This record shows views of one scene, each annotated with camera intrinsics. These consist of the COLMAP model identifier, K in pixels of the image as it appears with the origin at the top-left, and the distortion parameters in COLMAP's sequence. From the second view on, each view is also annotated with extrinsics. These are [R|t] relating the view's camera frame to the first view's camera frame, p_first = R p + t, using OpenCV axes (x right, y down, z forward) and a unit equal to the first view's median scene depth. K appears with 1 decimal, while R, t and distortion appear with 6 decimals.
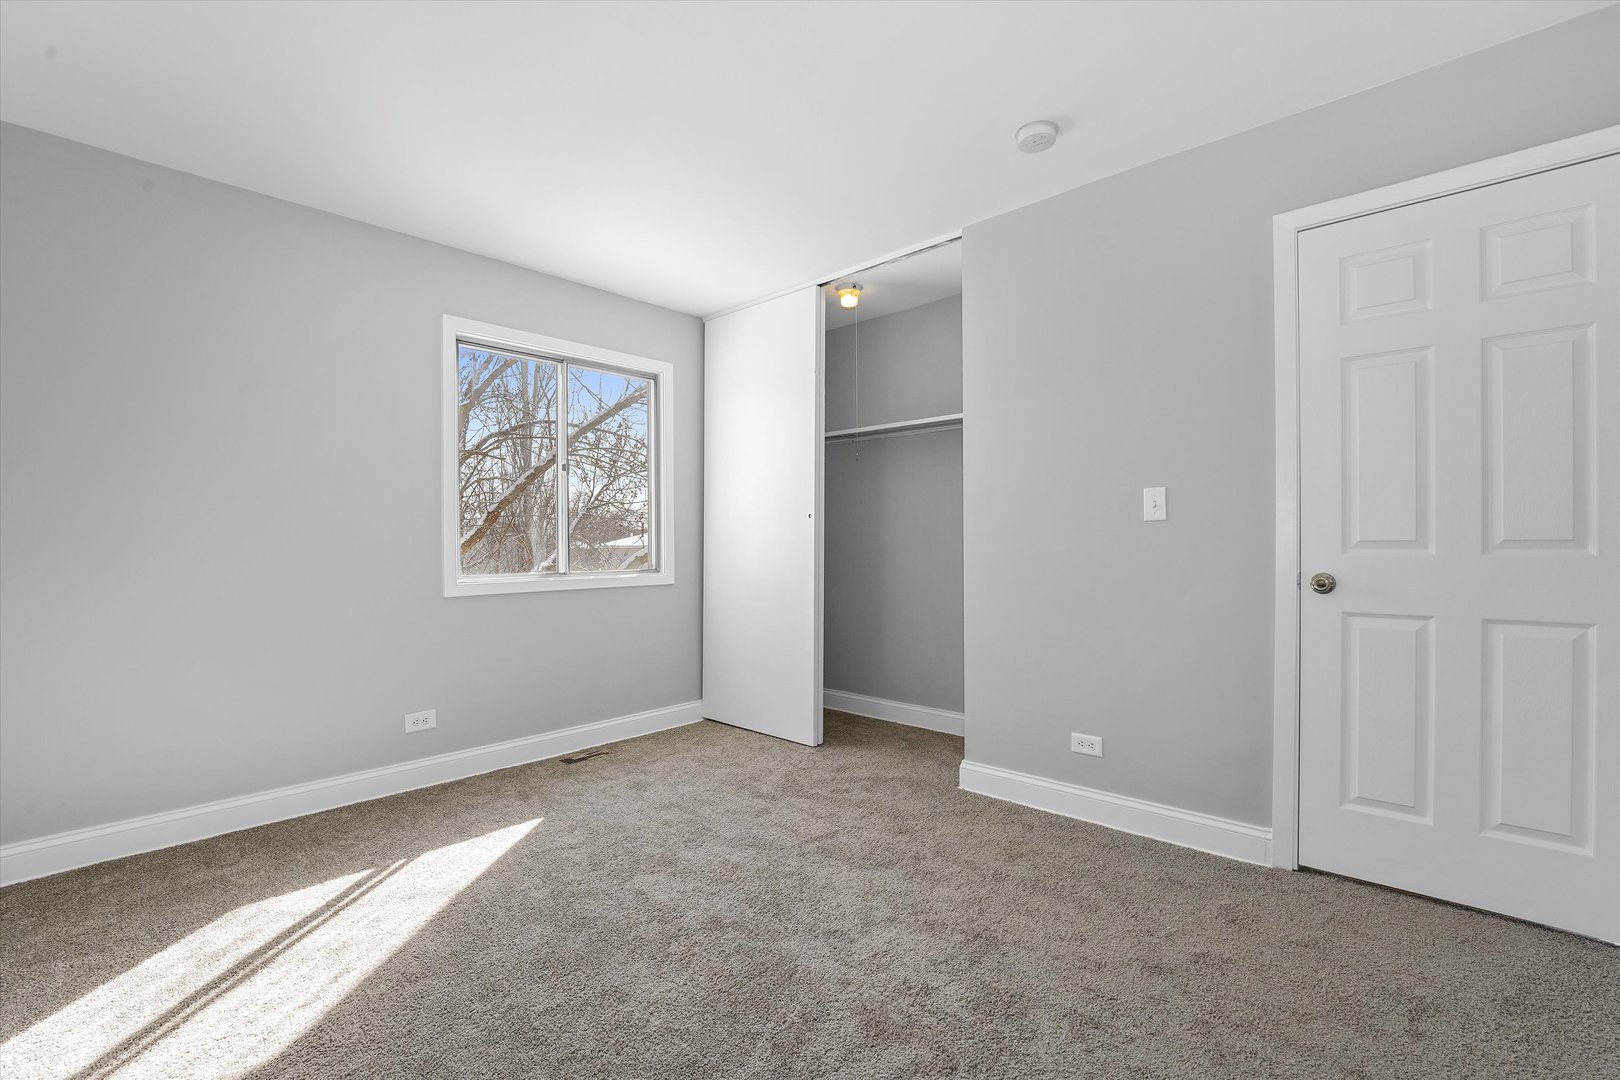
lens RADIAL K [[722.8, 0, 810.1], [0, 722.8, 537.2], [0, 0, 1]] dist [0.000728, -0.000274]
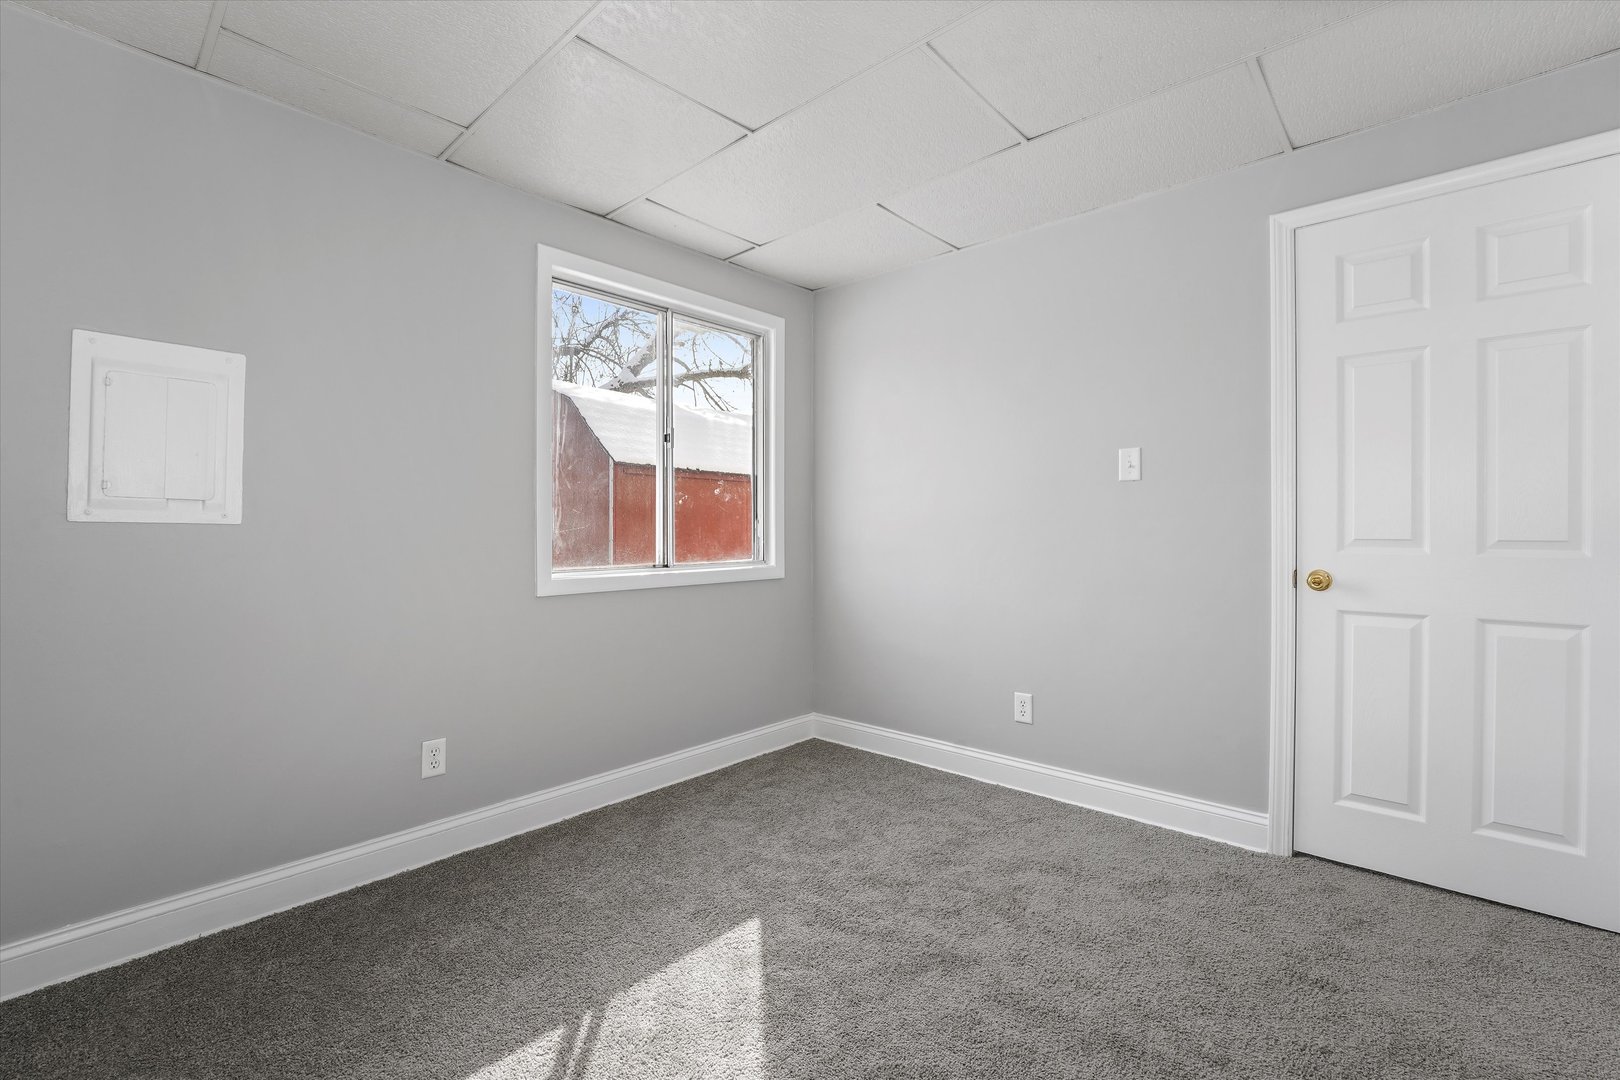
lens RADIAL K [[722.8, 0, 812.6], [0, 722.8, 531.0], [0, 0, 1]] dist [0.000728, -0.000274]
pose [[0.999849, 0.015670, 0.007448, -0.186664], [-0.015715, 0.999858, 0.006105, 0.002236], [-0.007351, -0.006221, 0.999954, 0.176187]]
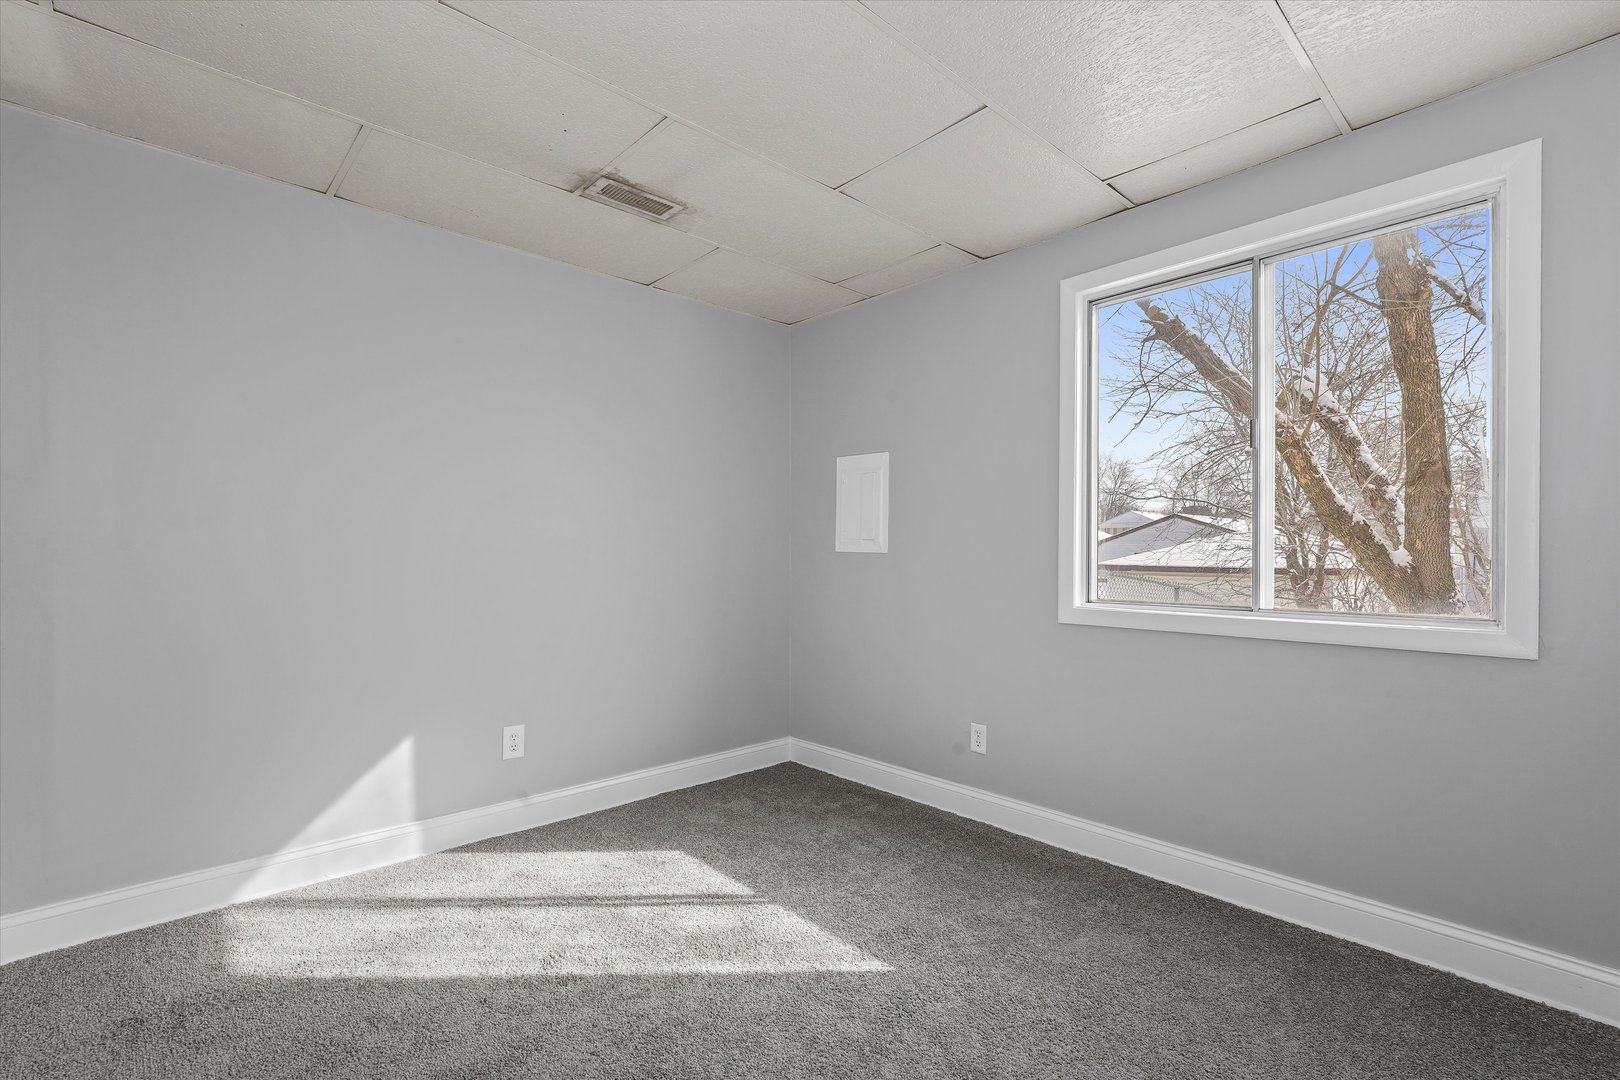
lens RADIAL K [[722.8, 0, 819.9], [0, 722.8, 542.1], [0, 0, 1]] dist [0.000728, -0.000274]
pose [[-0.078381, 0.002138, -0.996921, 0.298936], [0.006404, 0.999978, 0.001641, -0.008554], [0.996903, -0.006256, -0.078393, 0.703131]]
